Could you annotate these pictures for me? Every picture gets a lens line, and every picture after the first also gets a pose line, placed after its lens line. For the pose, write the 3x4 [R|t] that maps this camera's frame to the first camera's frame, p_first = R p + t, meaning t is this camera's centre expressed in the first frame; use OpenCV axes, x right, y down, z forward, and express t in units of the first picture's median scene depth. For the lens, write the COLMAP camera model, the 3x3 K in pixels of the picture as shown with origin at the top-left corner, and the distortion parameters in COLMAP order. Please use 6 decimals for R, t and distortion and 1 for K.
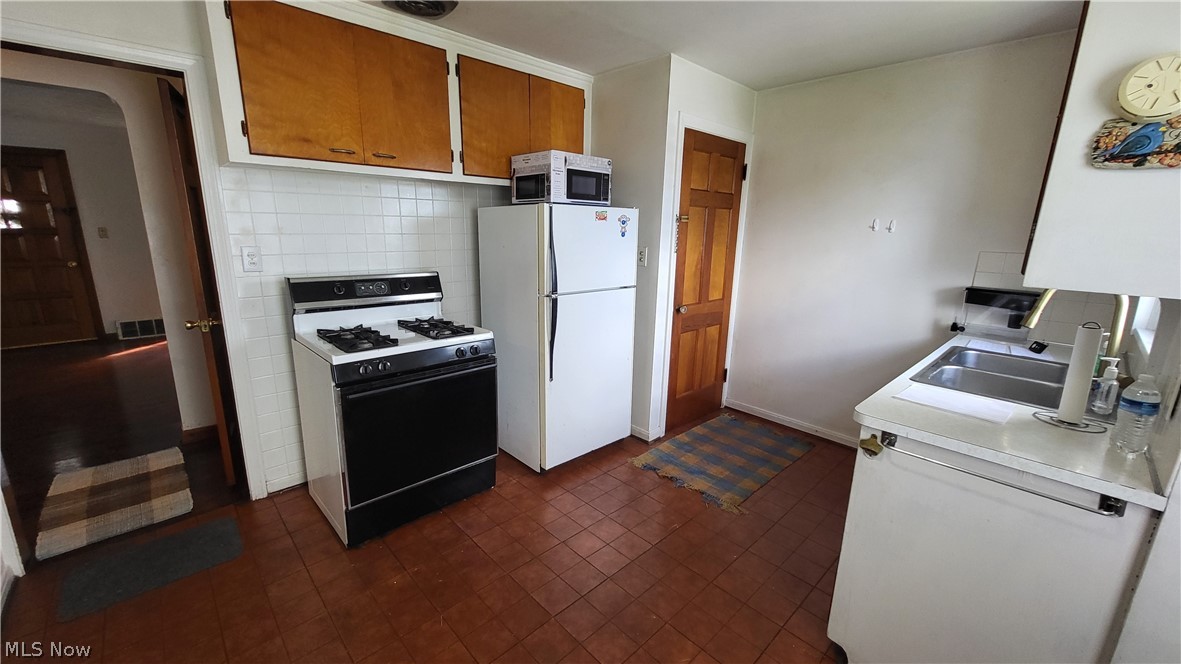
lens RADIAL K [[464.6, 0, 585.9], [0, 464.6, 332.0], [0, 0, 1]] dist [0.007225, 0.000032]
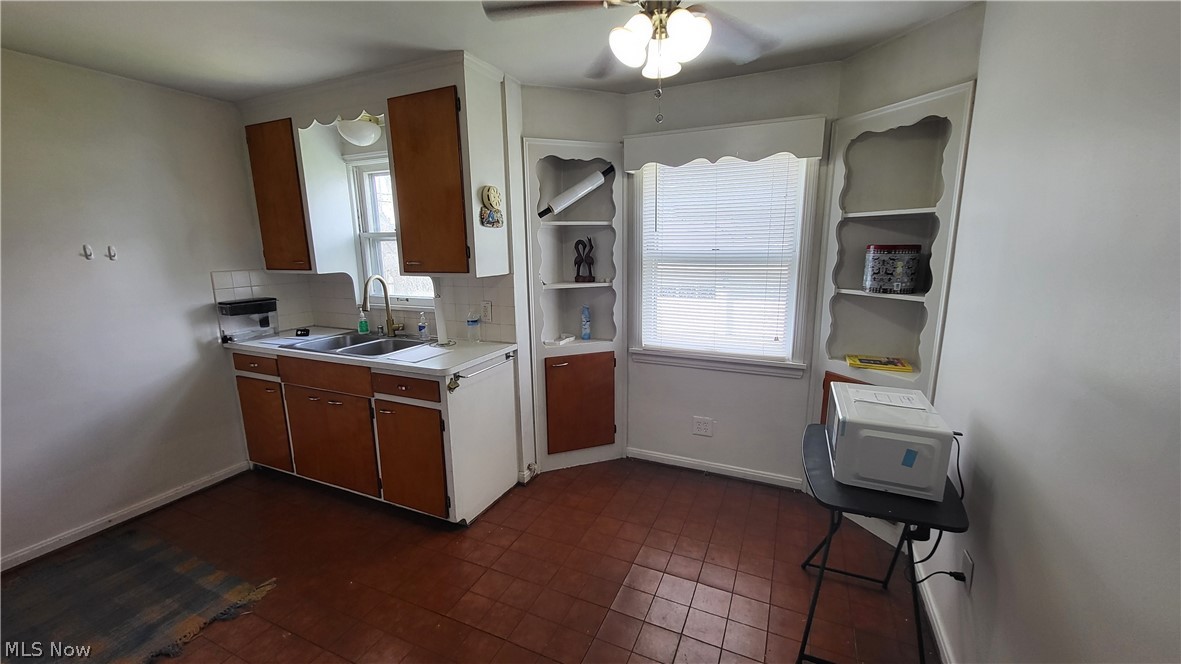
lens RADIAL K [[464.6, 0, 588.0], [0, 464.6, 330.4], [0, 0, 1]] dist [0.007225, 0.000032]
pose [[-0.368951, -0.189636, 0.909898, -0.452996], [0.217929, 0.934024, 0.283031, -0.131586], [-0.903539, 0.302718, -0.303282, 0.455558]]
